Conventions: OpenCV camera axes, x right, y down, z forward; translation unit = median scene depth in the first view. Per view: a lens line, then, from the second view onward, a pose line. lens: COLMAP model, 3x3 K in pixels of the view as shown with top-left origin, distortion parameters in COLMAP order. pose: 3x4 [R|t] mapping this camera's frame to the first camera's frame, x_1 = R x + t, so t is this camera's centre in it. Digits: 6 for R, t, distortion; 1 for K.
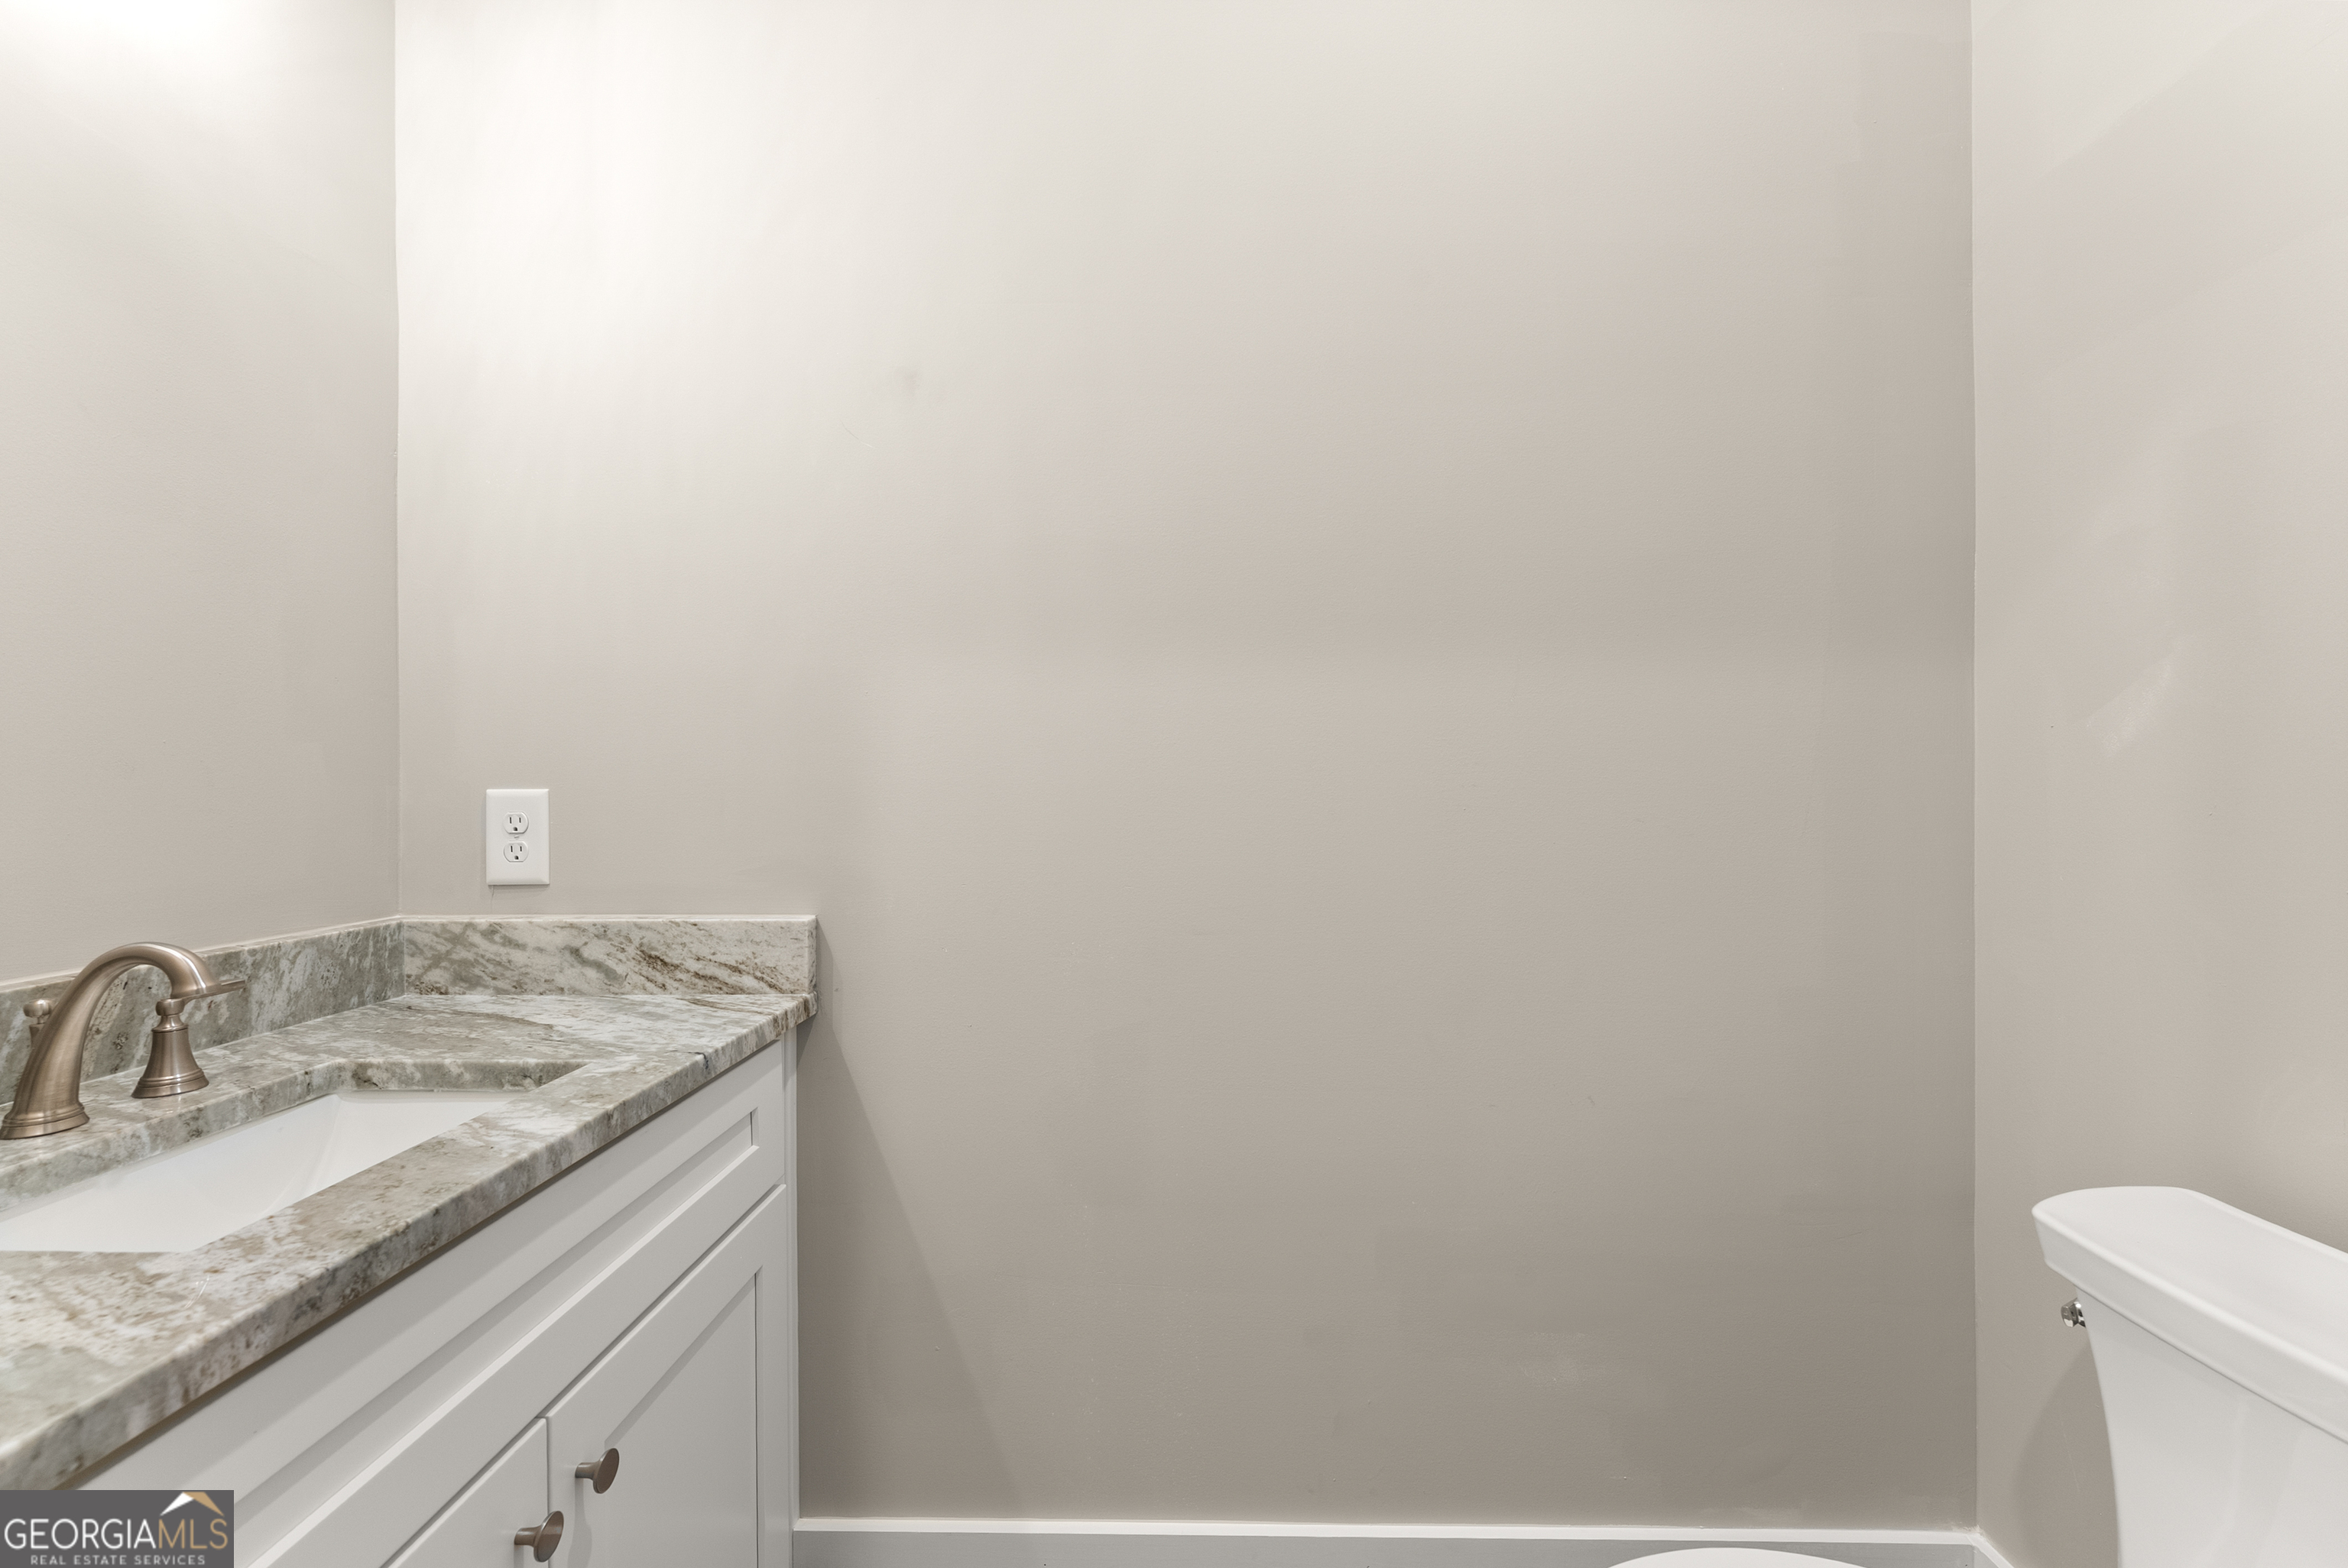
lens RADIAL K [[958.3, 0, 1173.2], [0, 958.3, 786.7], [0, 0, 1]] dist [-0.001423, -0.000441]
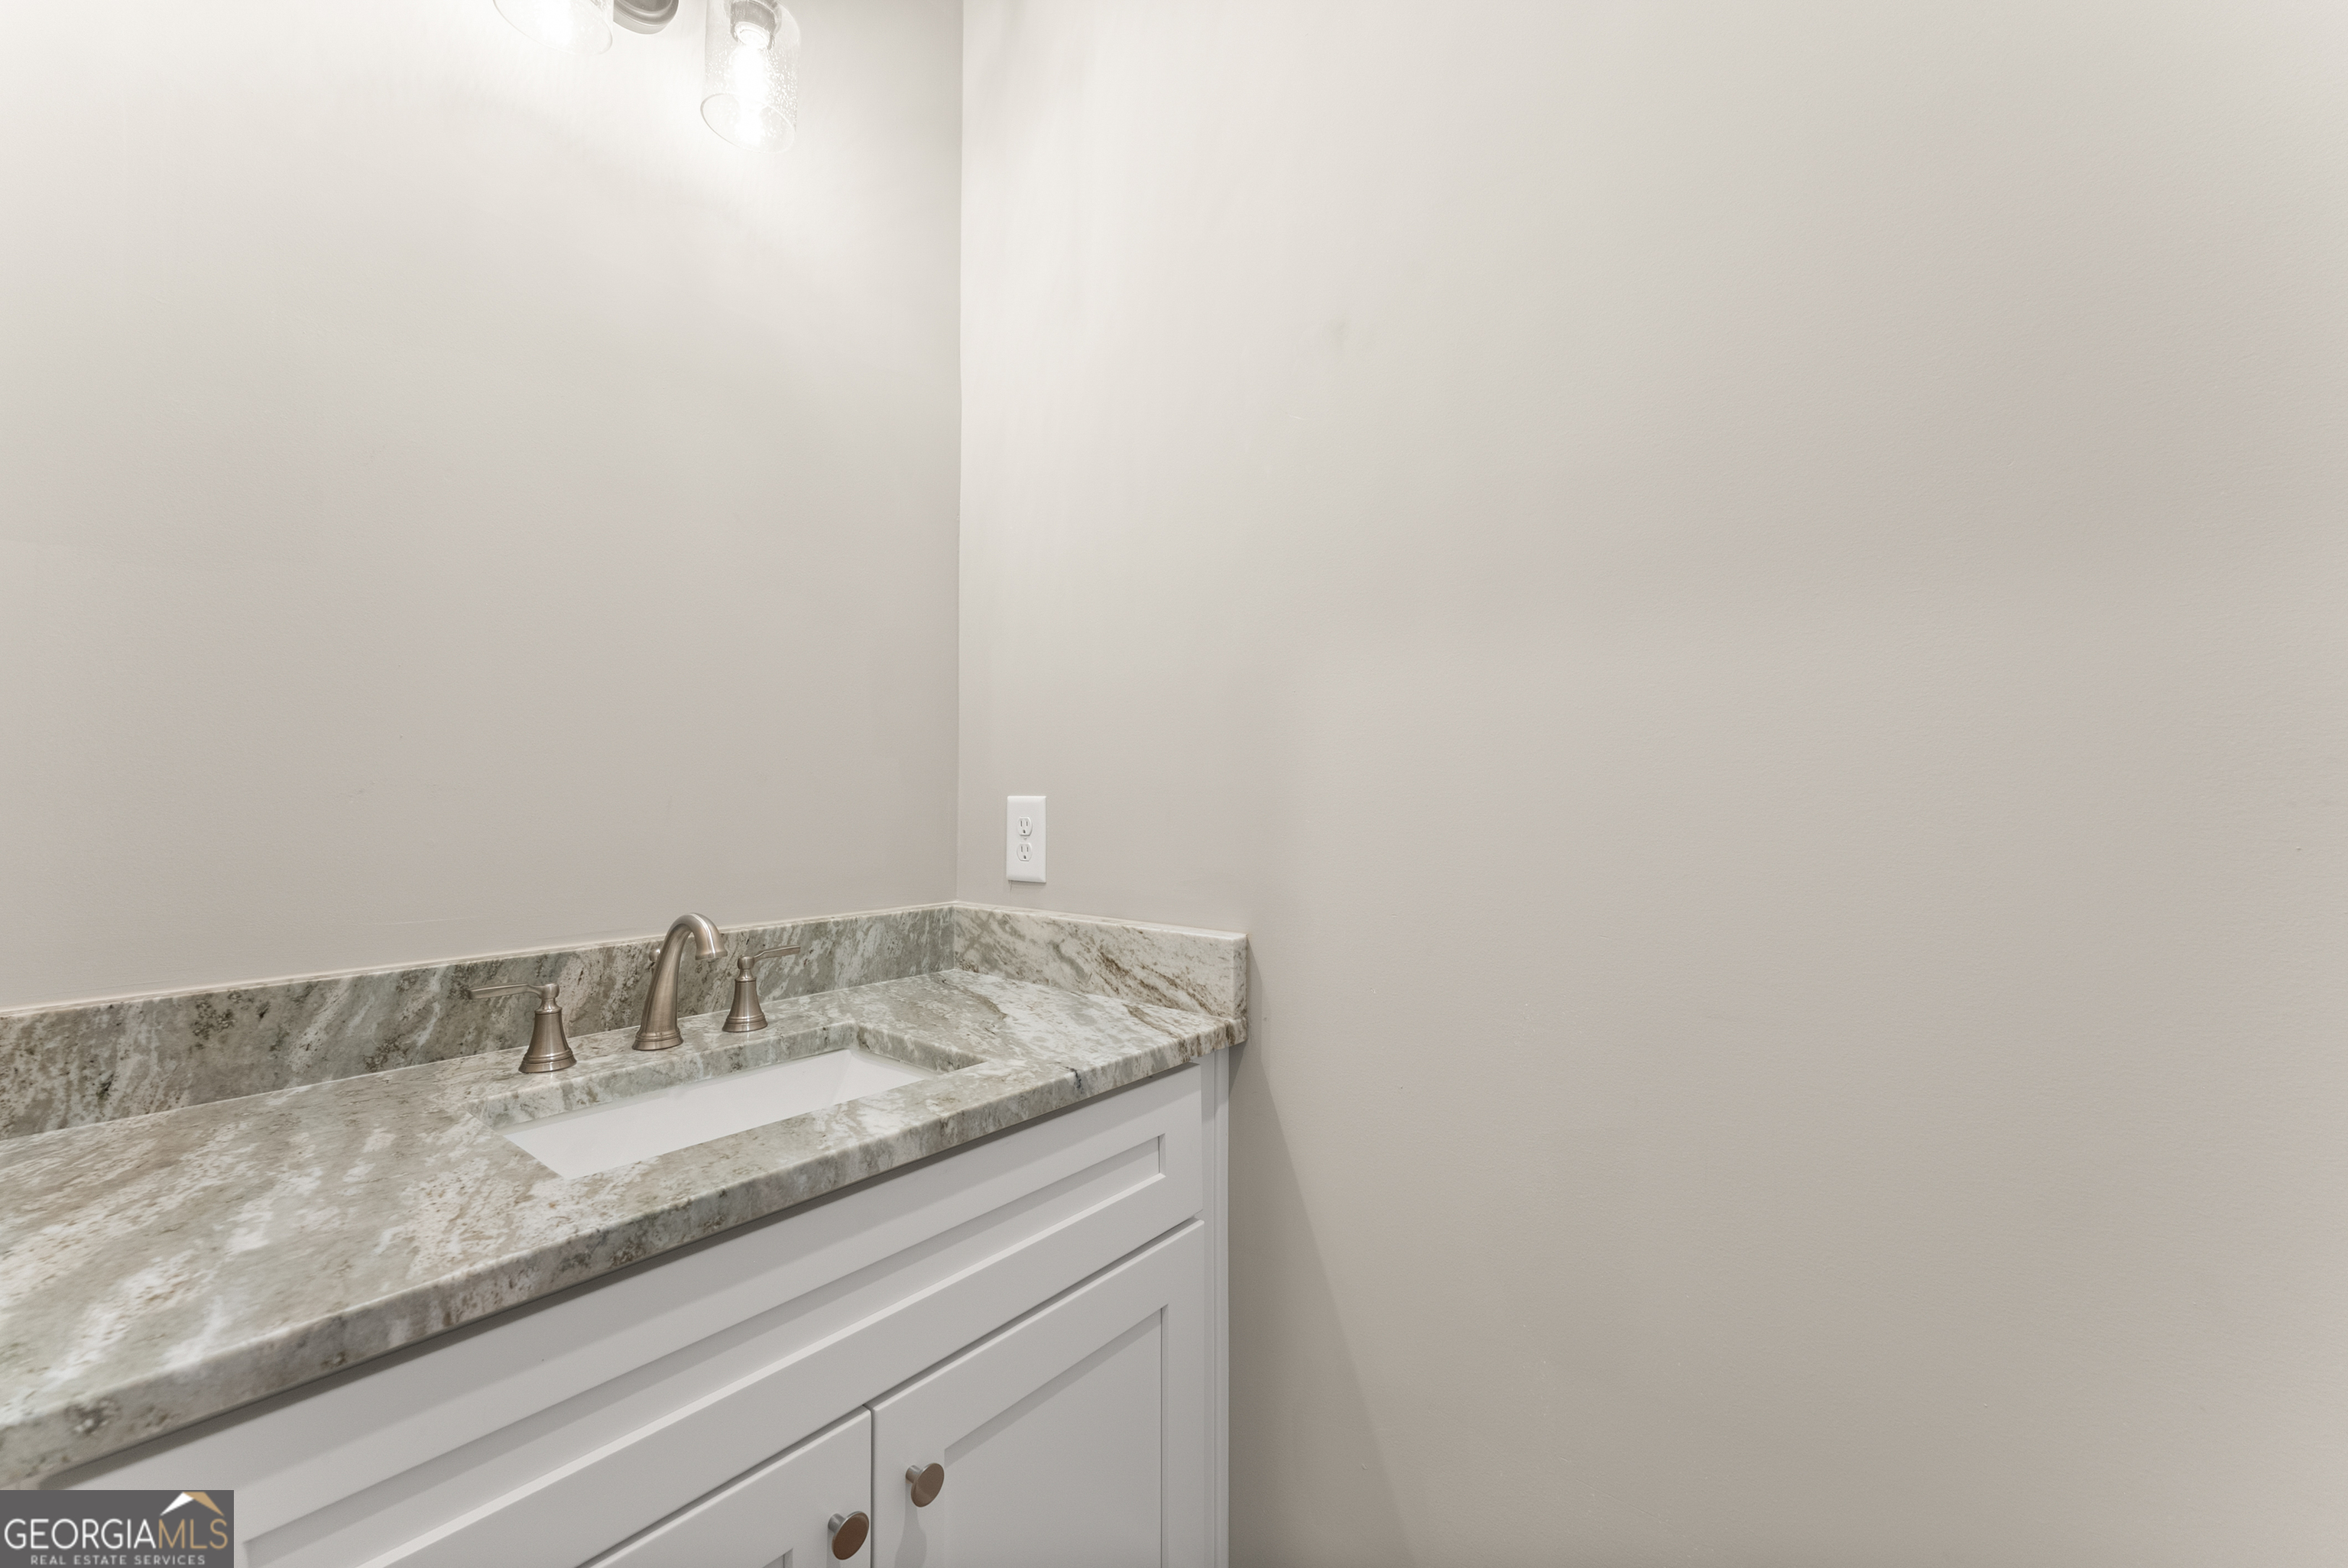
lens RADIAL K [[958.3, 0, 1155.8], [0, 958.3, 773.8], [0, 0, 1]] dist [-0.001423, -0.000441]
pose [[0.788815, -0.007827, -0.614581, 0.172042], [-0.005708, 0.999783, -0.020058, -0.002431], [0.614604, 0.019330, 0.788599, 0.286774]]
